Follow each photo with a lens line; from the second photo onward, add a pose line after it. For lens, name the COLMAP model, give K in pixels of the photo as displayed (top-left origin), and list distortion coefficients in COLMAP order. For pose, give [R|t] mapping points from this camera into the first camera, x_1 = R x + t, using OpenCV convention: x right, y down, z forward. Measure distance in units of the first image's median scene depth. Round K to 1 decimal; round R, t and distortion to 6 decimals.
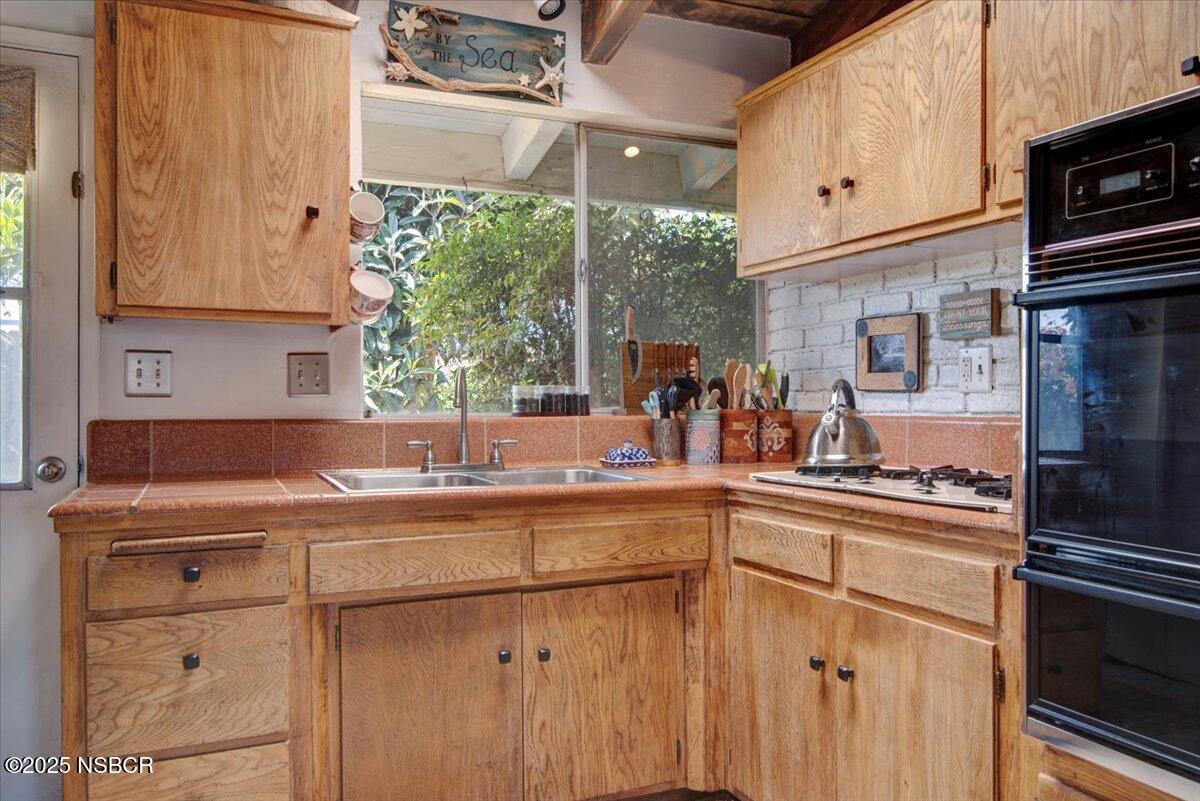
lens RADIAL K [[923.8, 0, 601.1], [0, 923.8, 428.7], [0, 0, 1]] dist [0.003796, -0.000087]
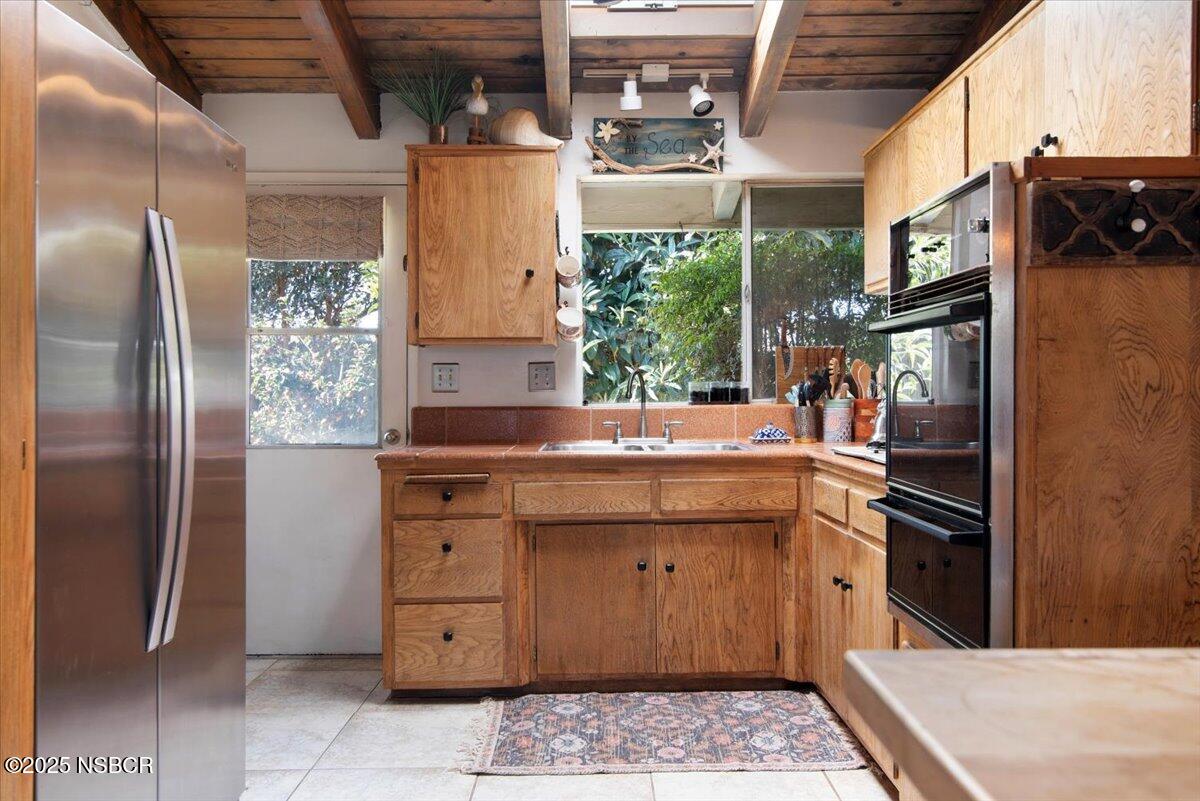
lens RADIAL K [[923.8, 0, 601.1], [0, 923.8, 428.7], [0, 0, 1]] dist [0.003796, -0.000087]
pose [[0.919307, 0.009763, -0.393420, 0.399979], [-0.005571, 0.999915, 0.011798, 0.008241], [0.393501, -0.008654, 0.919283, -0.373465]]
